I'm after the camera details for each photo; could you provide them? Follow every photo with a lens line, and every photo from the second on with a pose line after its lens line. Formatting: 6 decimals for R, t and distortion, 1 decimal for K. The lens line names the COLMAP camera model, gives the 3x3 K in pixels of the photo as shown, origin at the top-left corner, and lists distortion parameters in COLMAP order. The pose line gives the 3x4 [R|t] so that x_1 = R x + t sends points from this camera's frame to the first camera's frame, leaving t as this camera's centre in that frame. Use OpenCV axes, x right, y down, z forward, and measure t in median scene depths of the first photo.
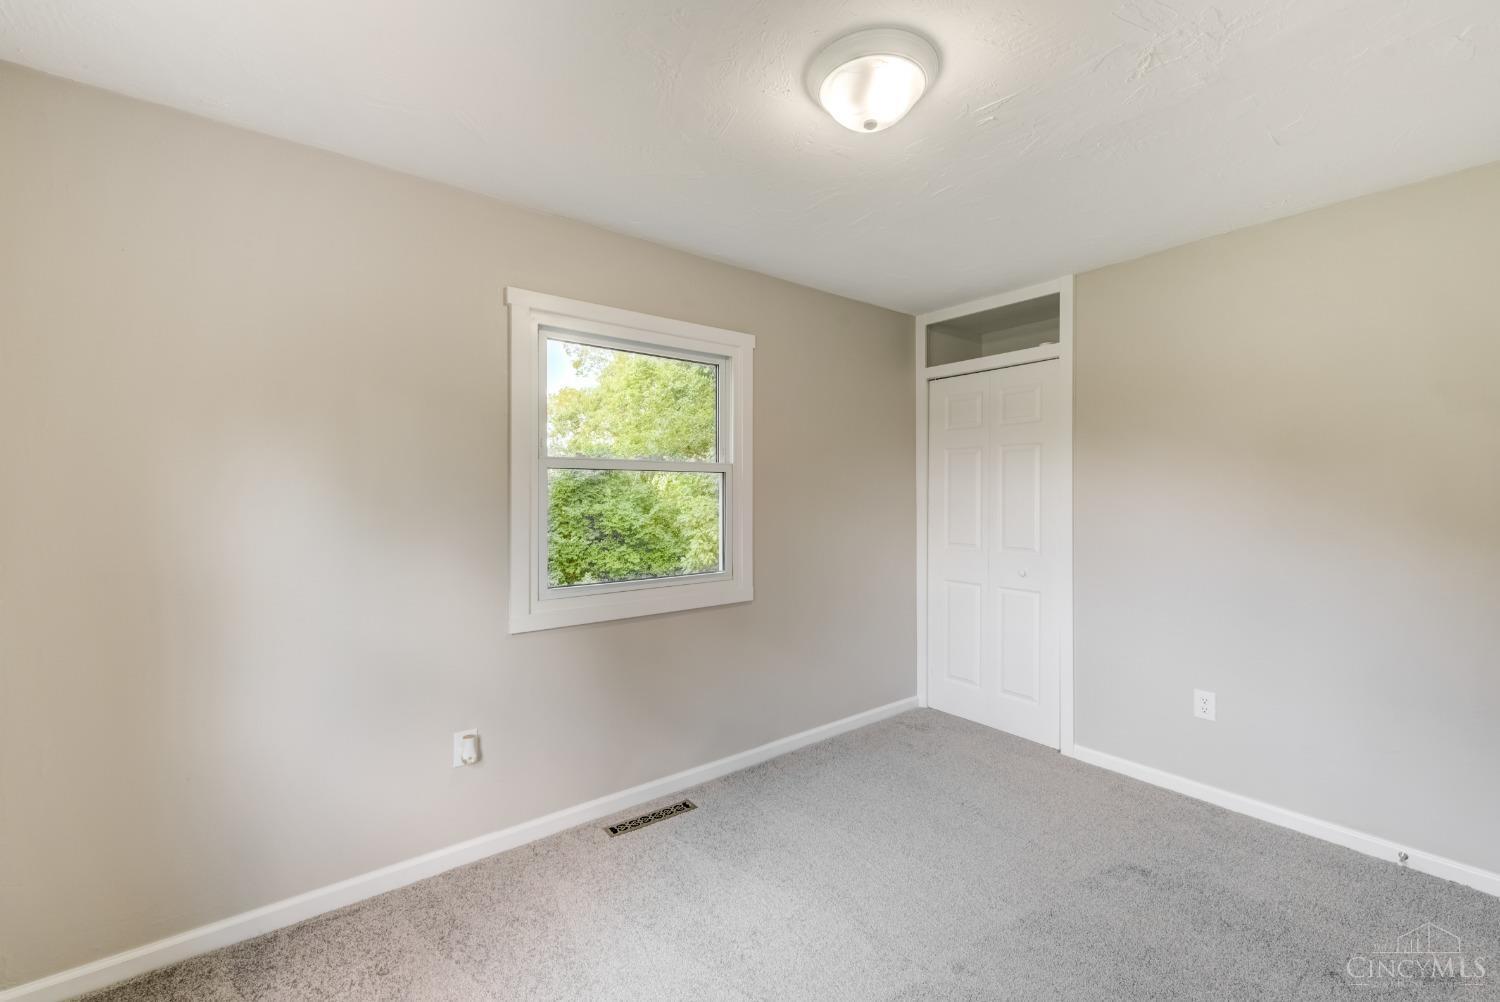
lens RADIAL K [[606.9, 0, 750.0], [0, 606.9, 501.0], [0, 0, 1]] dist [0.010951, -0.003181]
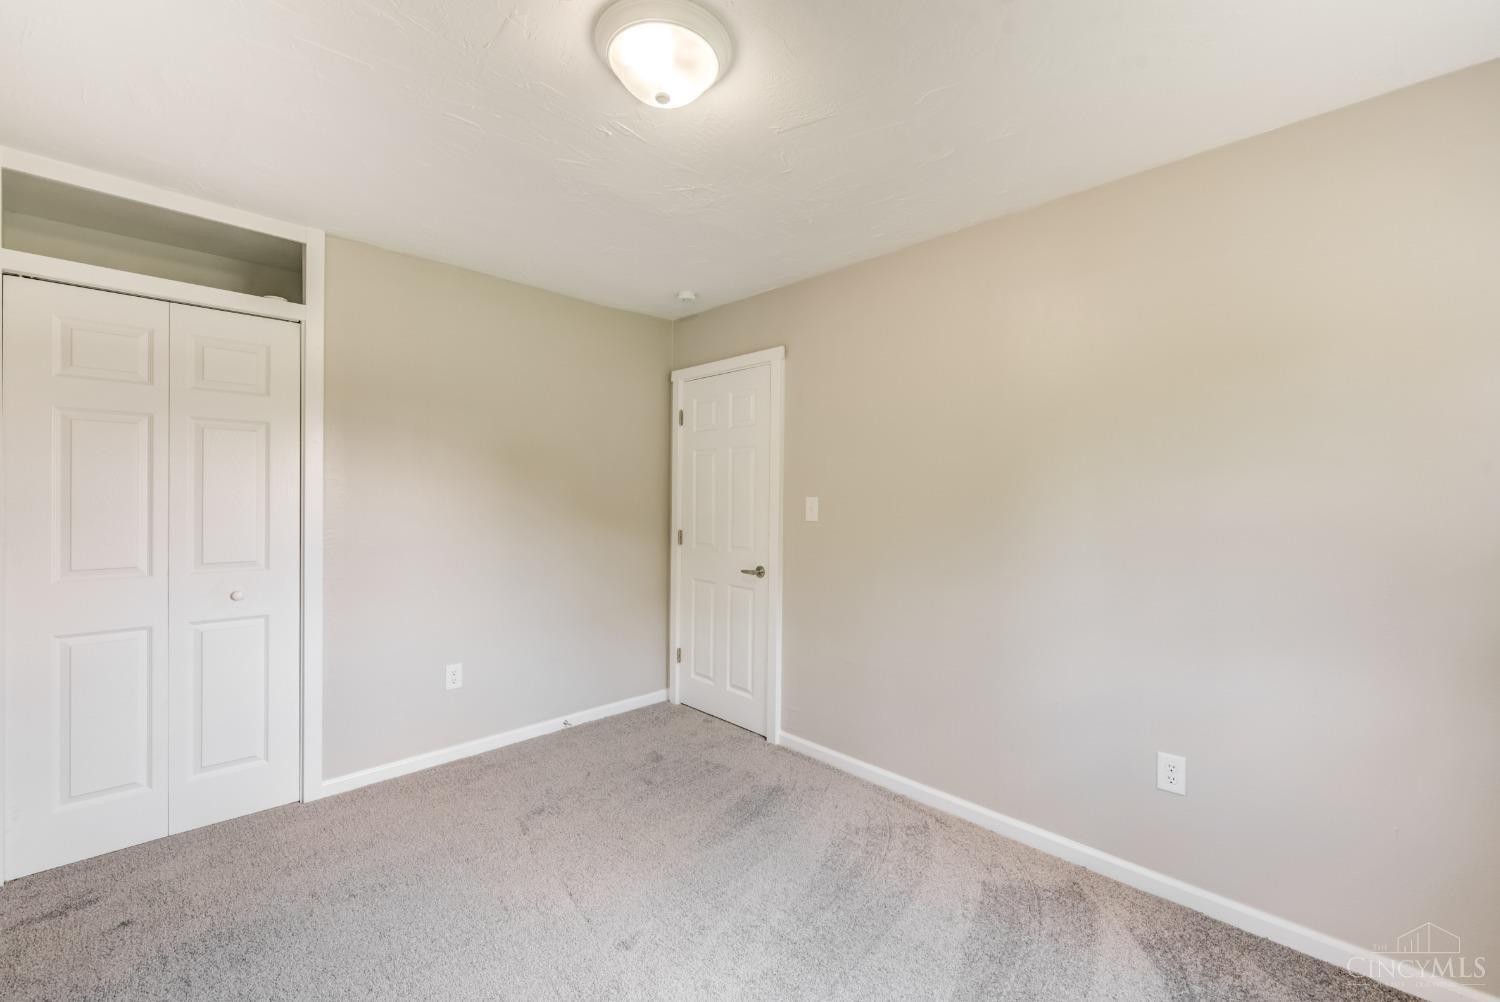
lens RADIAL K [[606.9, 0, 750.0], [0, 606.9, 501.0], [0, 0, 1]] dist [0.010951, -0.003181]
pose [[-0.114457, -0.004658, 0.993417, -0.435388], [-0.001634, 0.999989, 0.004500, -0.000513], [-0.993427, -0.001108, -0.114463, 0.562004]]
